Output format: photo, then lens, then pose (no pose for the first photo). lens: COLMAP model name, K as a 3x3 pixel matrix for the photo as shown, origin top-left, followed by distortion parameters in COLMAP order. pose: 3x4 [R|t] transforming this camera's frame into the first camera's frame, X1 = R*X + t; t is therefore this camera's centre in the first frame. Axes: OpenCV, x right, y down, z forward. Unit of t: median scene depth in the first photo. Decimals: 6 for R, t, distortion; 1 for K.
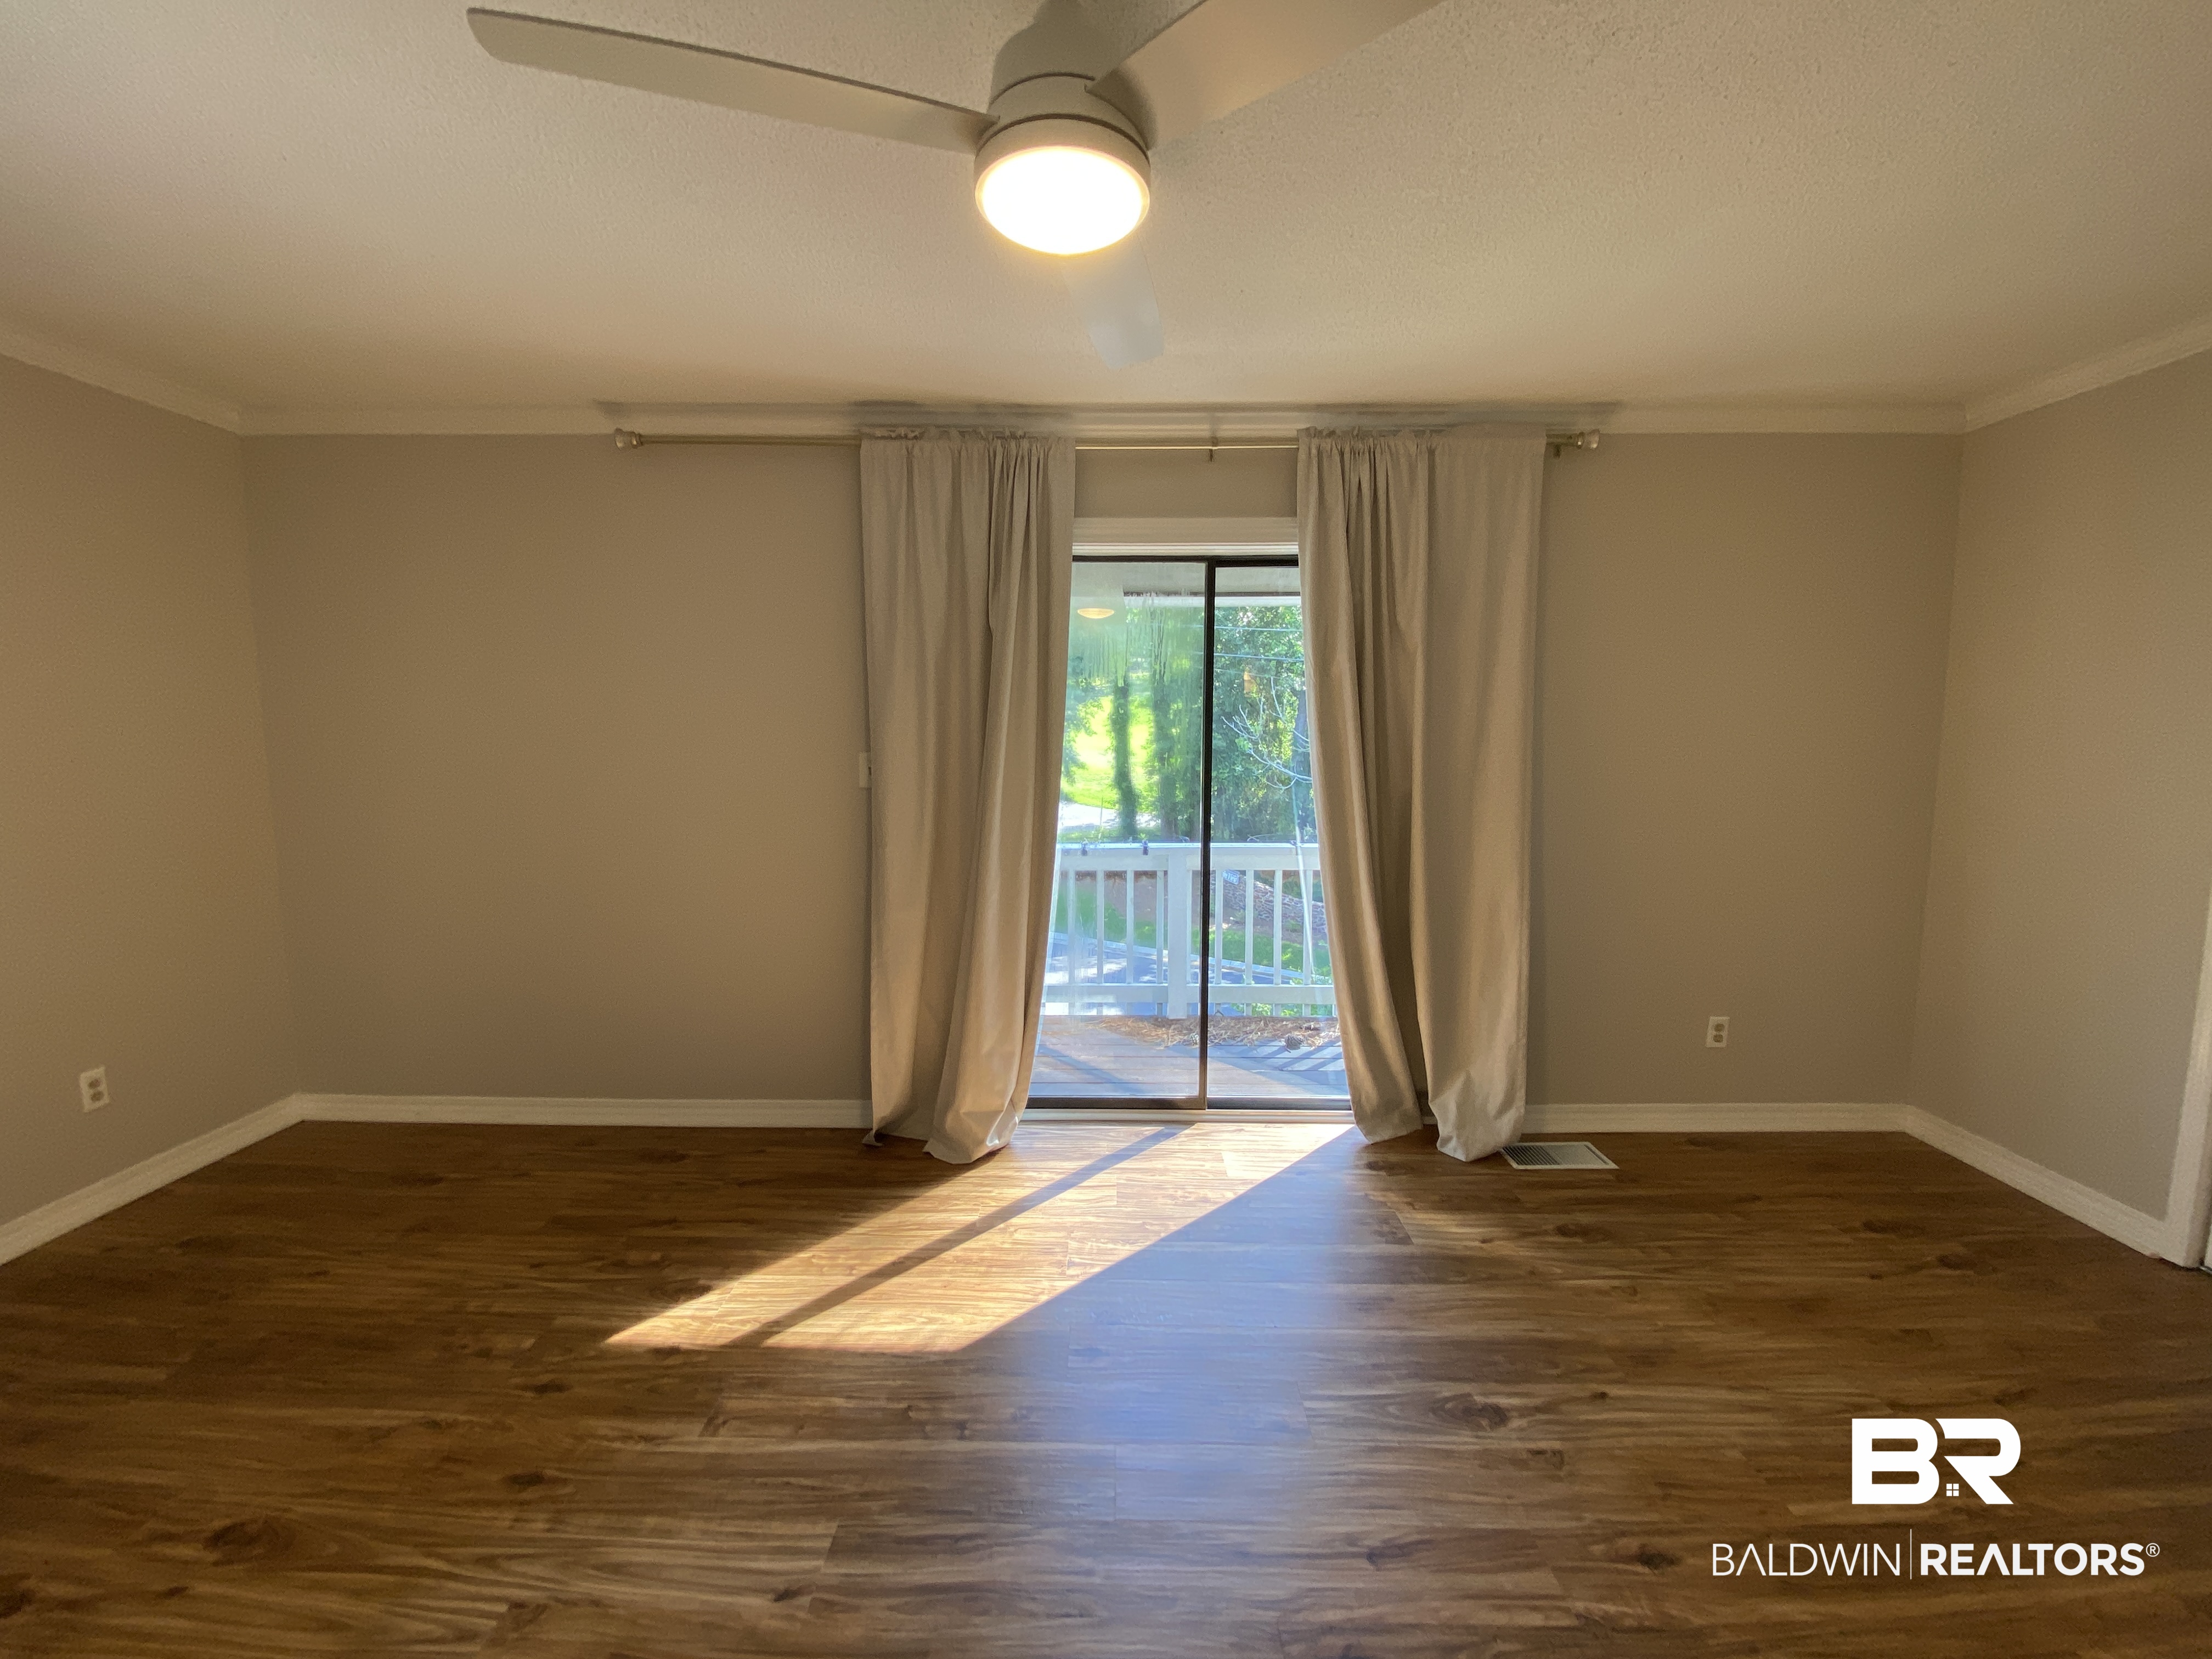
lens RADIAL K [[899.0, 0, 1058.1], [0, 899.0, 838.5], [0, 0, 1]] dist [0.005697, -0.012132]
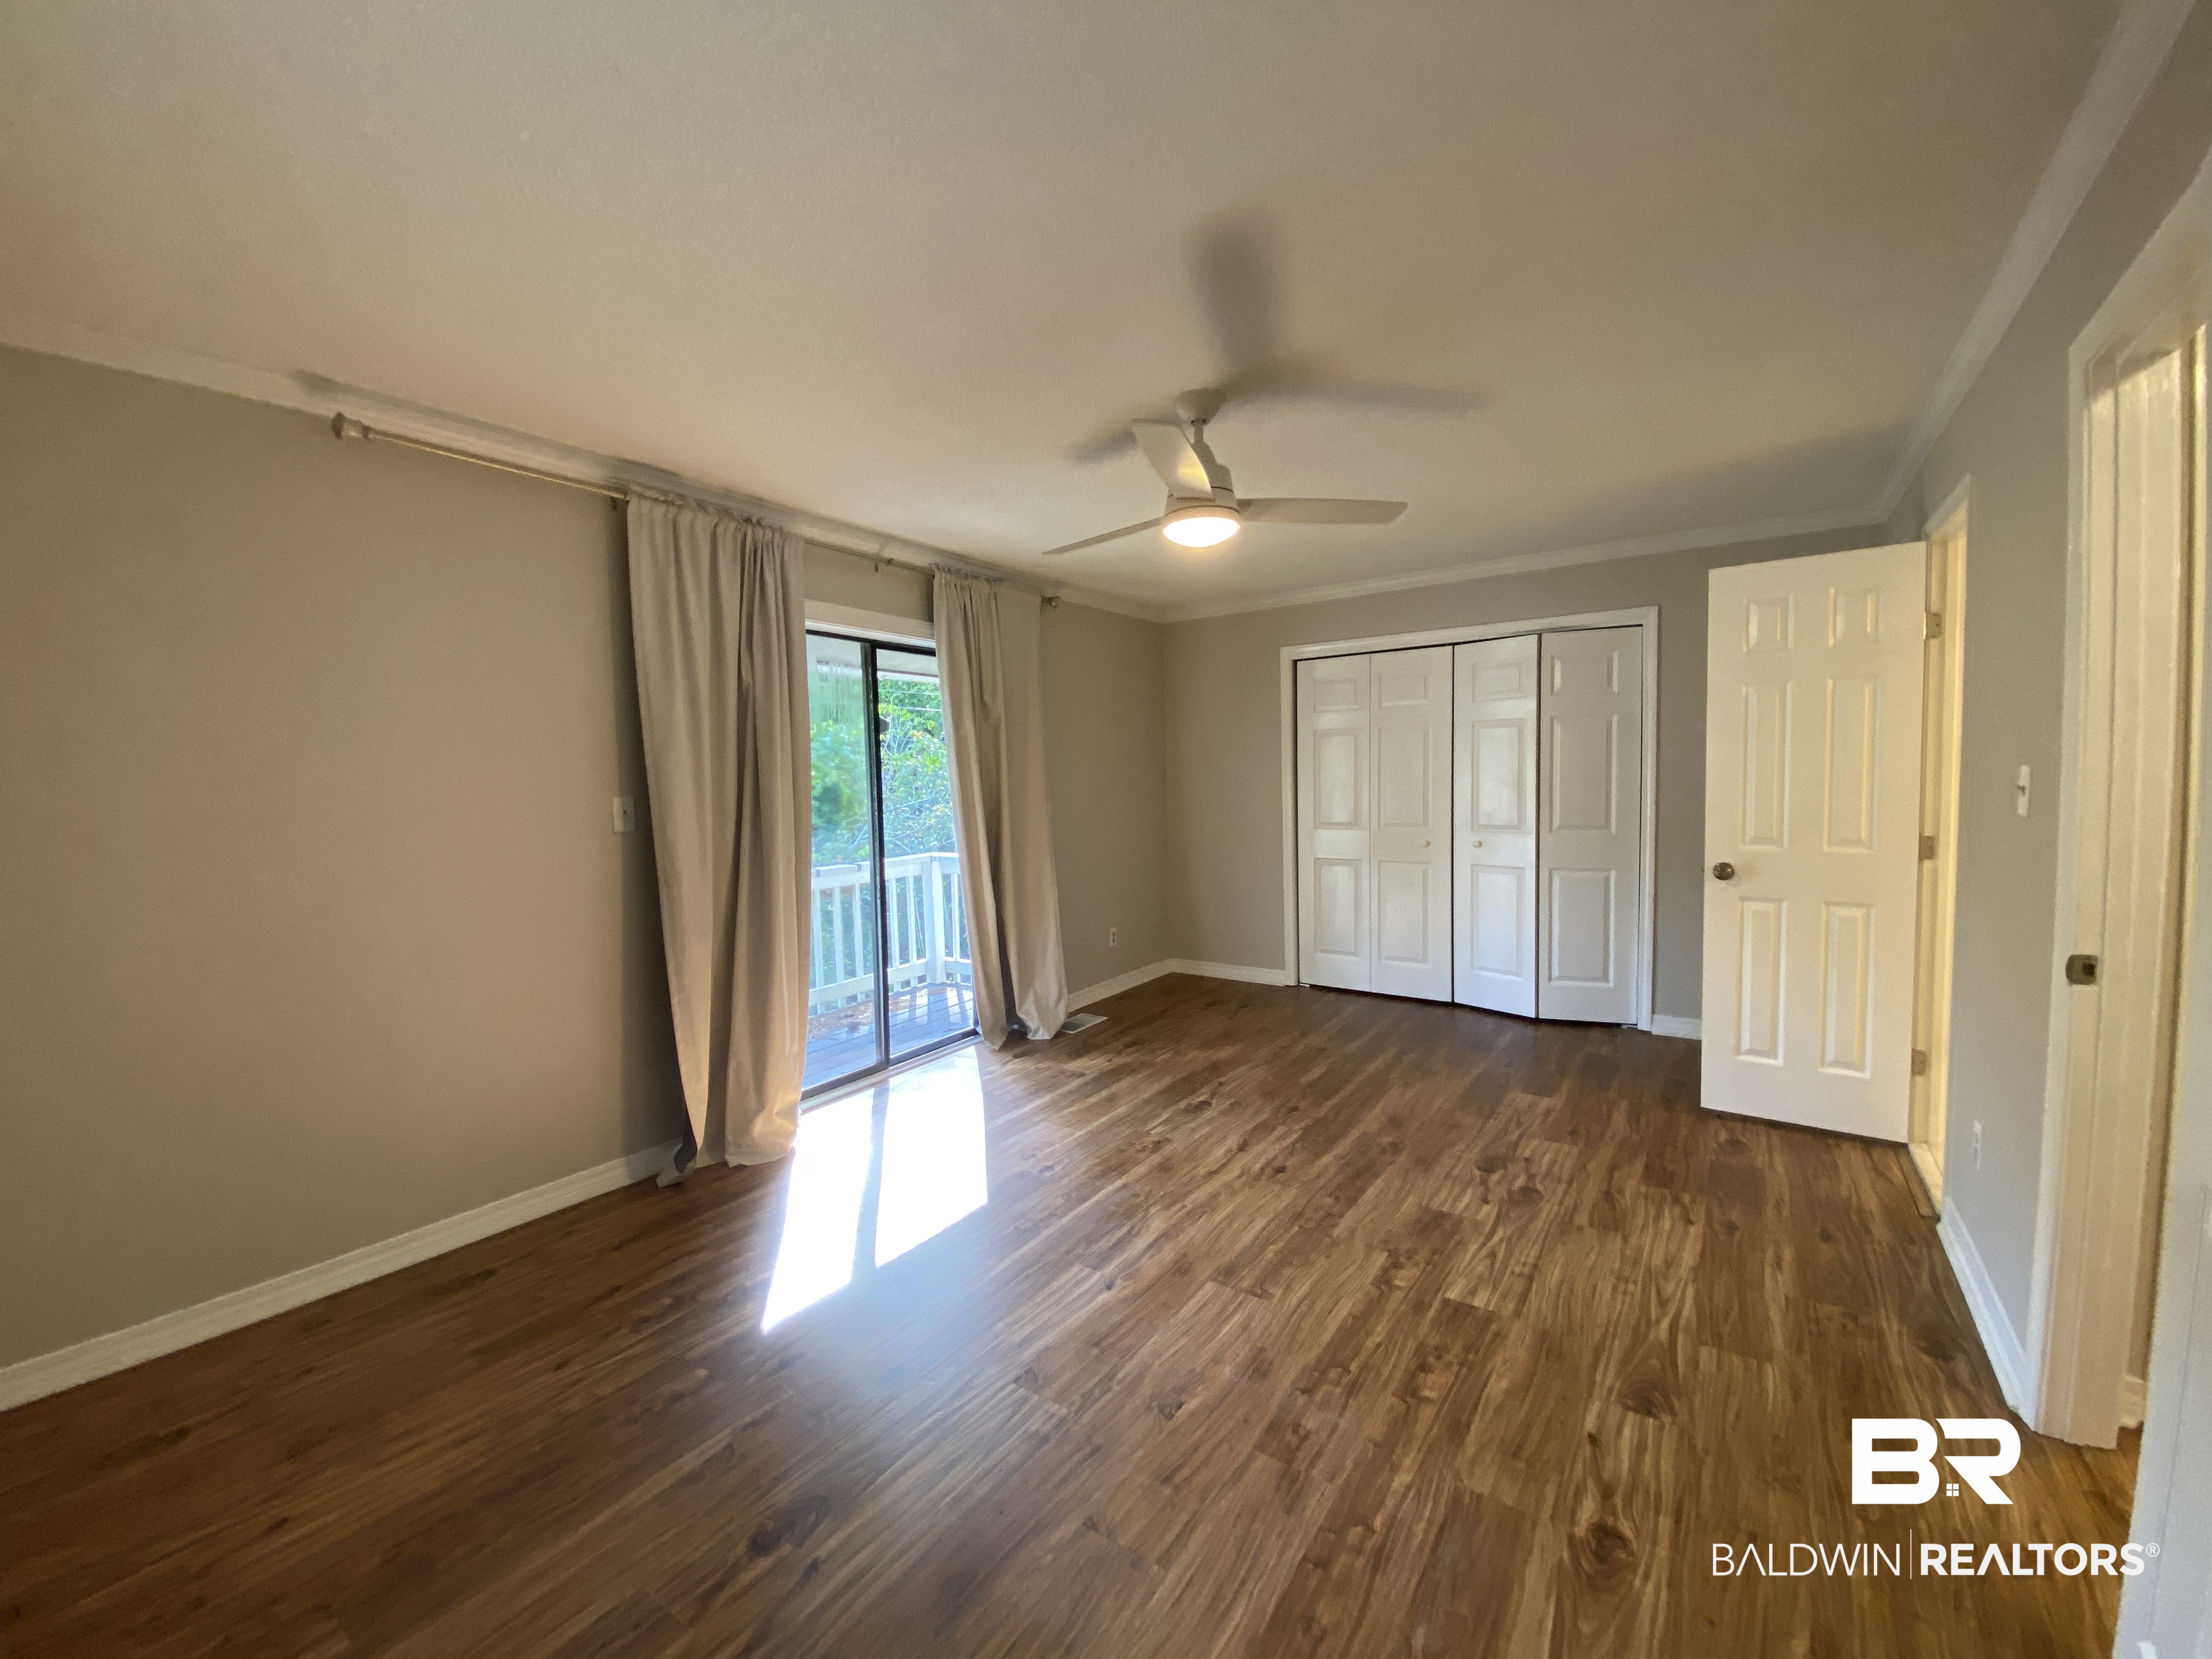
lens RADIAL K [[899.0, 0, 1089.1], [0, 899.0, 840.1], [0, 0, 1]] dist [0.005697, -0.012132]
pose [[0.562434, -0.071188, 0.823772, -0.807849], [0.122051, 0.992521, 0.002440, 0.016331], [-0.817785, 0.099170, 0.566916, 0.012966]]
